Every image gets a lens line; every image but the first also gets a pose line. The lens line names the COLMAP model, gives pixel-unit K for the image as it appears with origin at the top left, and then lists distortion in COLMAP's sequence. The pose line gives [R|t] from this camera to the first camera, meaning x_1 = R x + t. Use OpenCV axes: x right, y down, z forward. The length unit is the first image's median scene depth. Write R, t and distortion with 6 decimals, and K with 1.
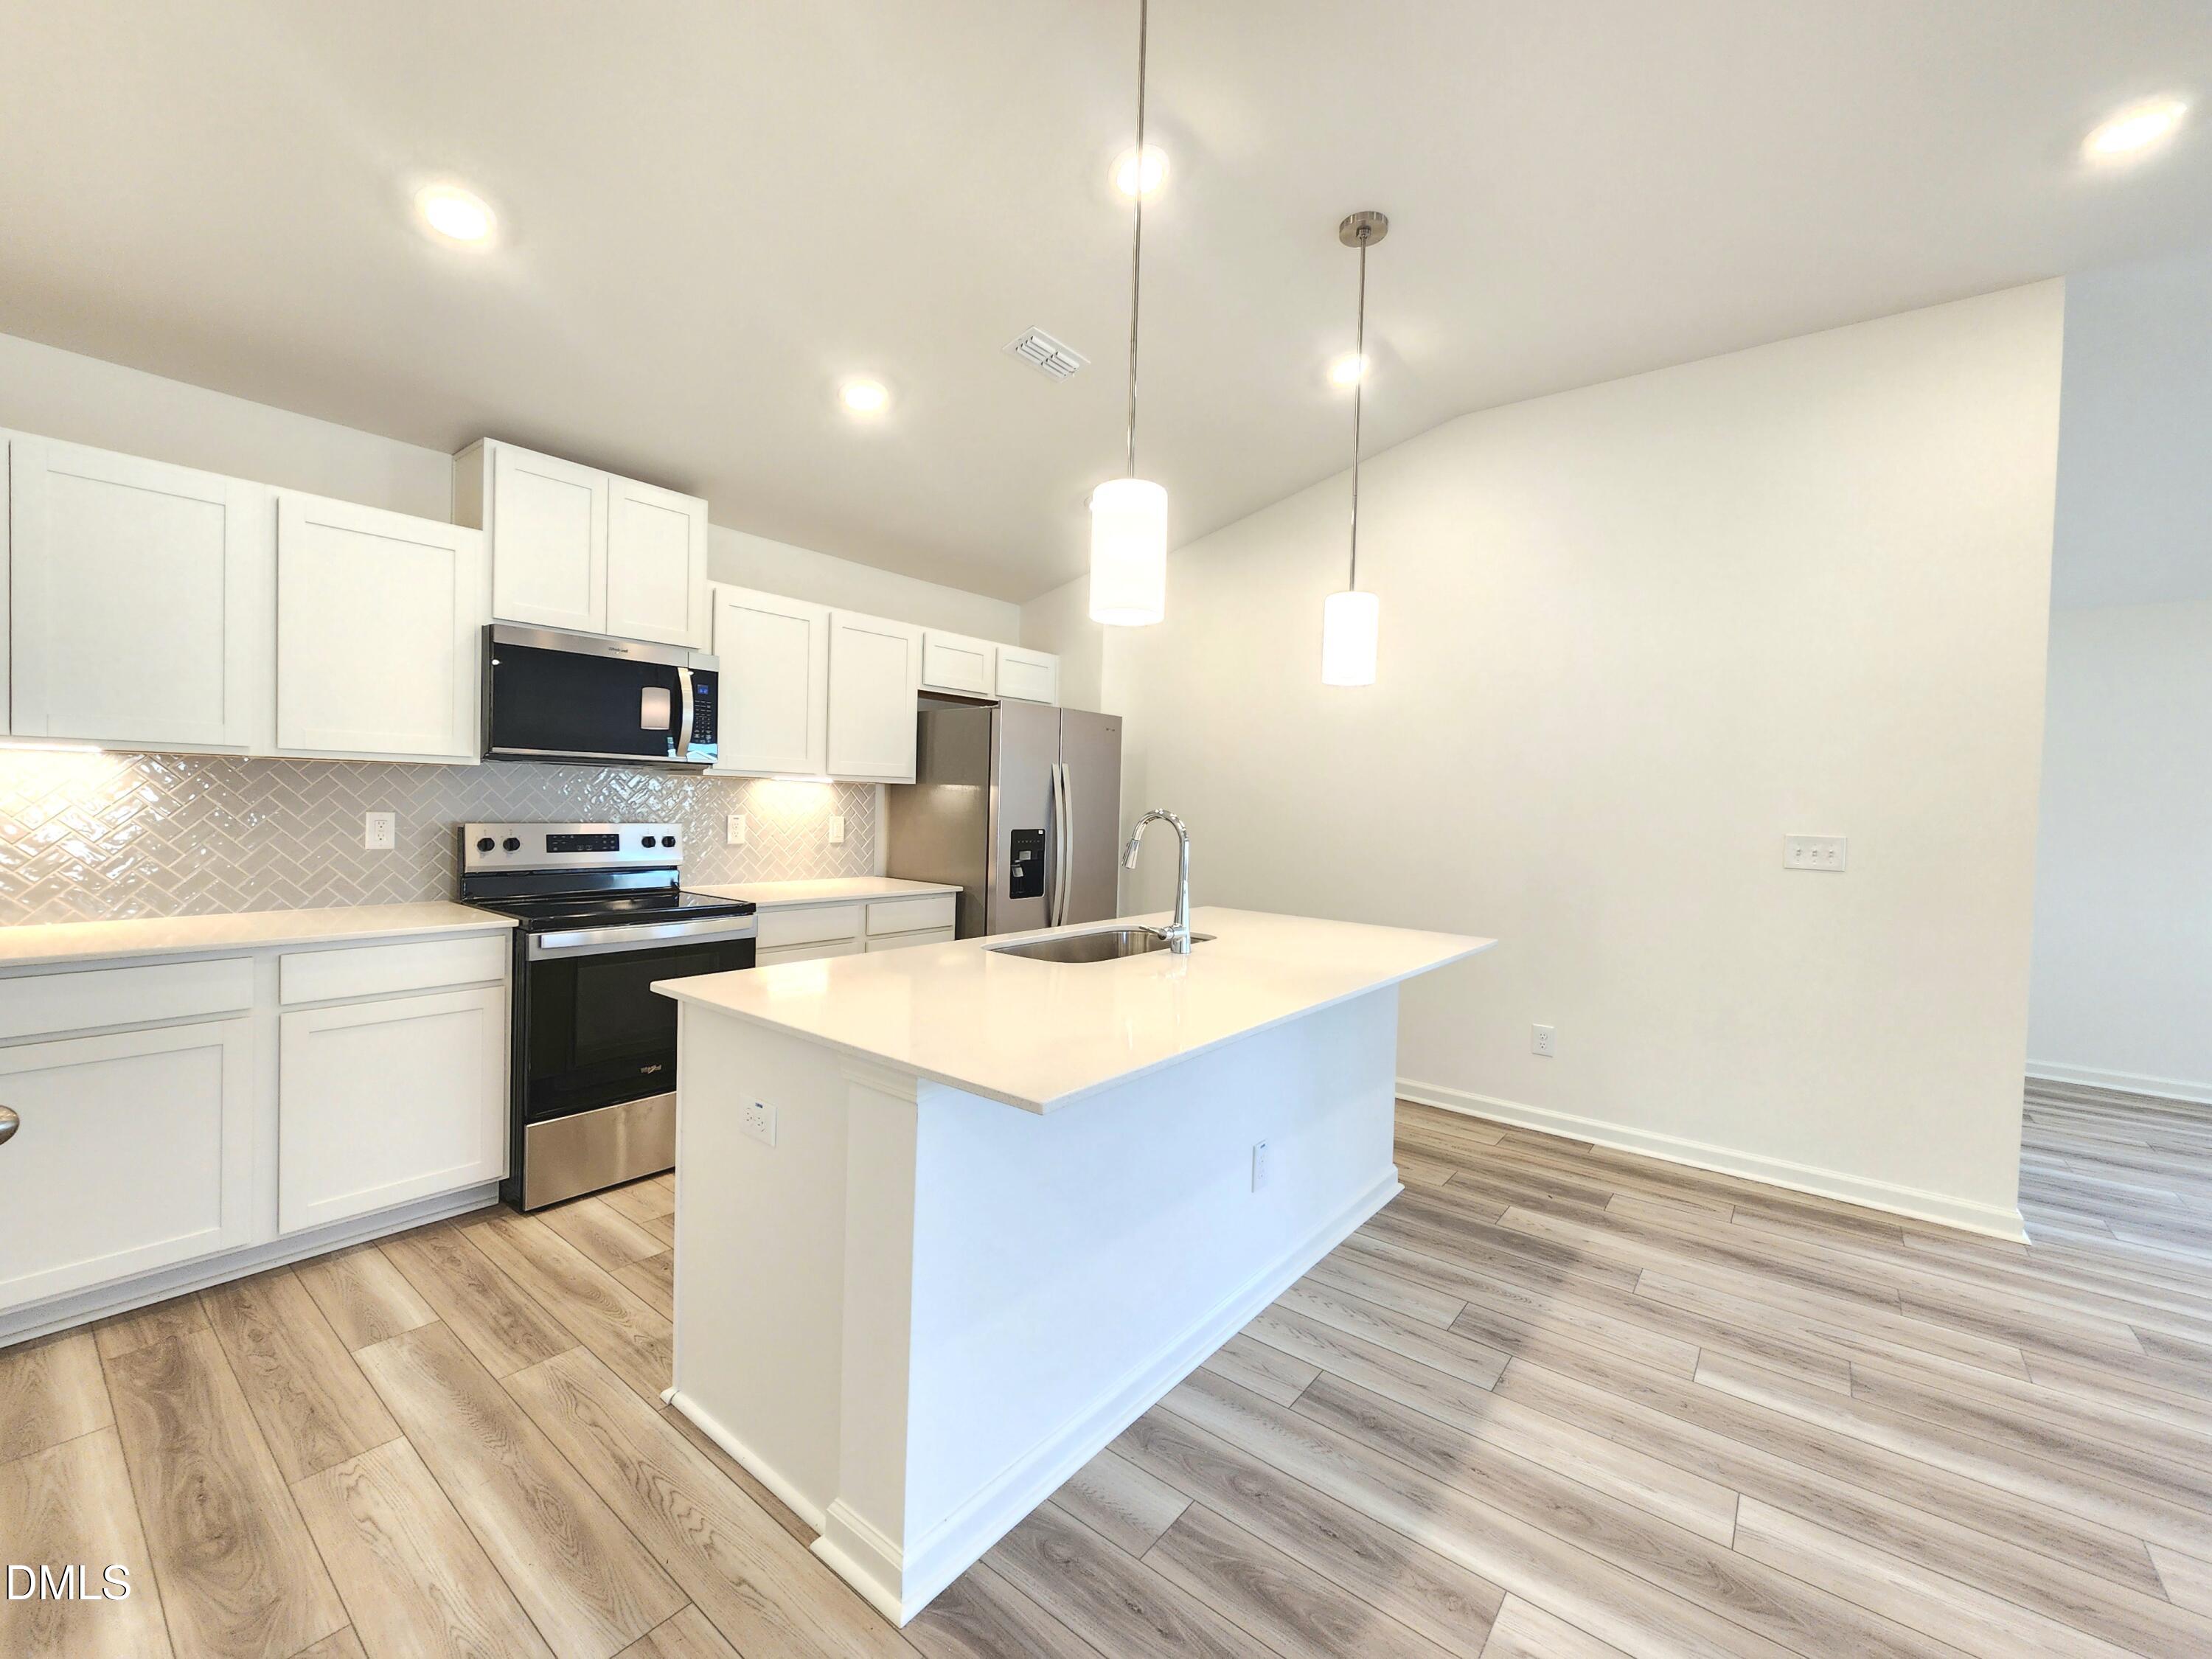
lens RADIAL K [[911.4, 0, 1103.8], [0, 911.4, 809.9], [0, 0, 1]] dist [0.003096, -0.000447]
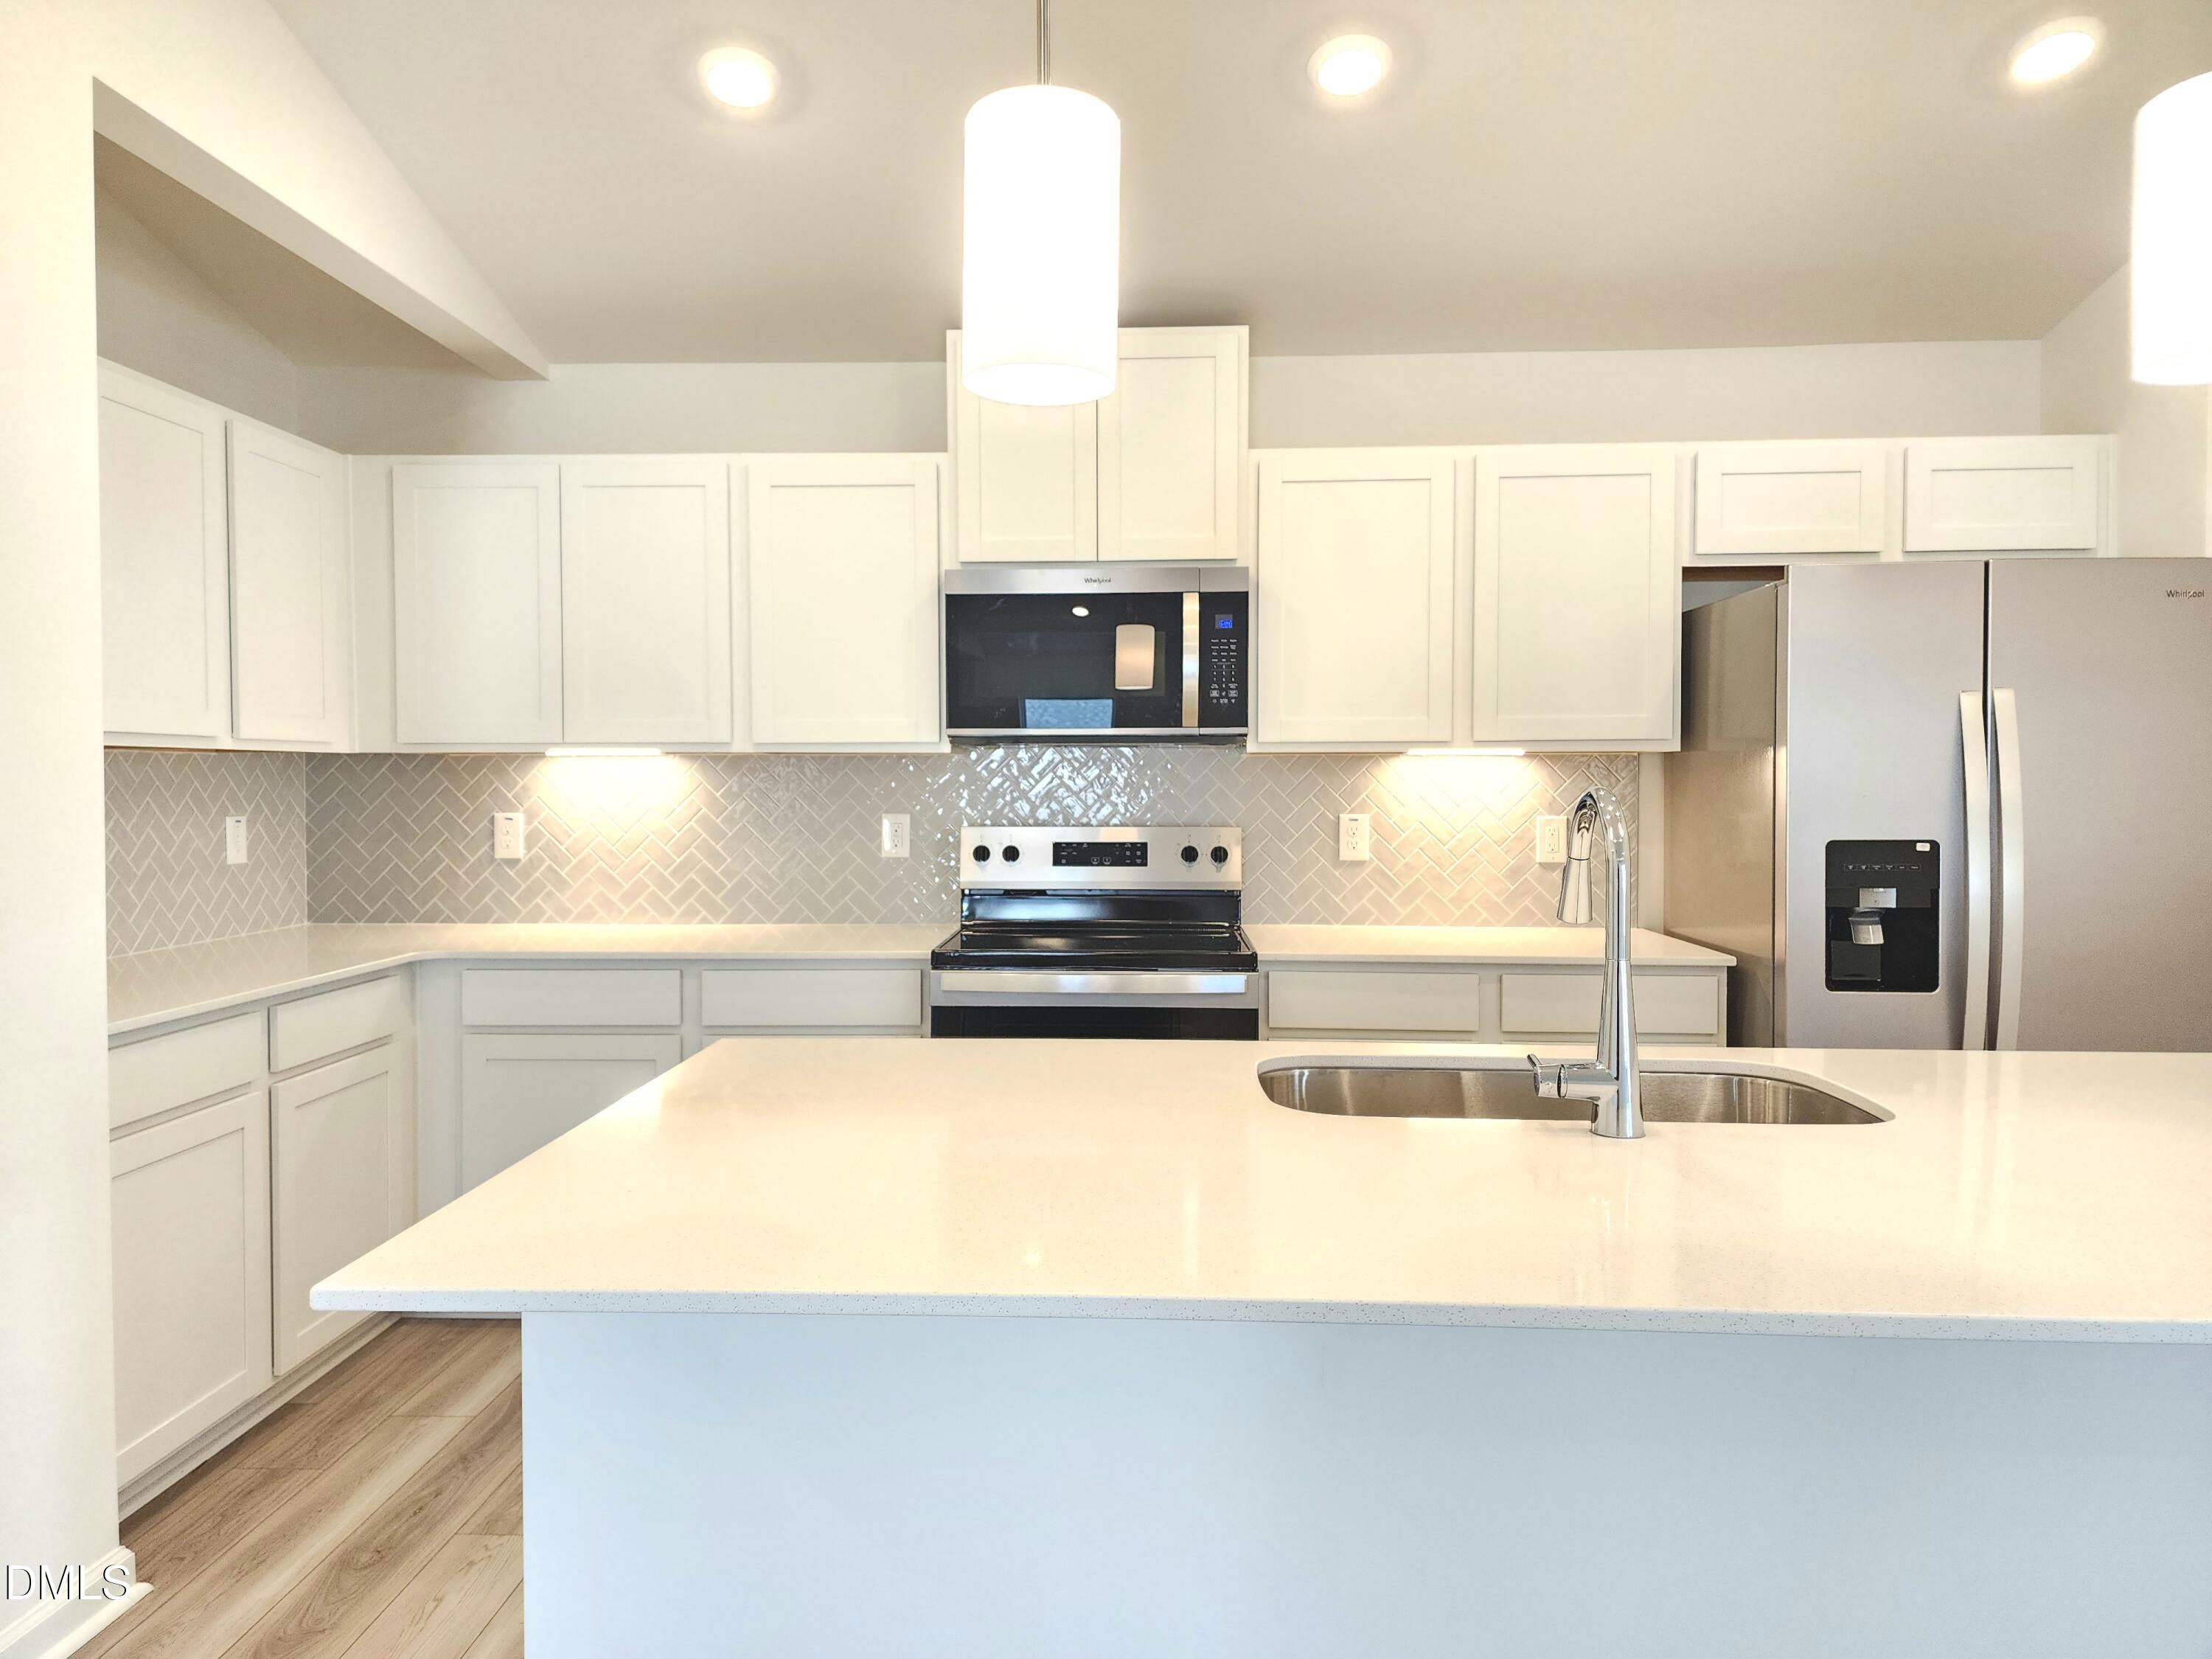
lens RADIAL K [[1477.1, 0, 1098.2], [0, 1477.1, 818.0], [0, 0, 1]] dist [0.039231, -0.018059]
pose [[0.587303, -0.004869, -0.809353, 0.411850], [0.010105, 0.999948, 0.001317, 0.006901], [0.809304, -0.008952, 0.587321, 0.357546]]
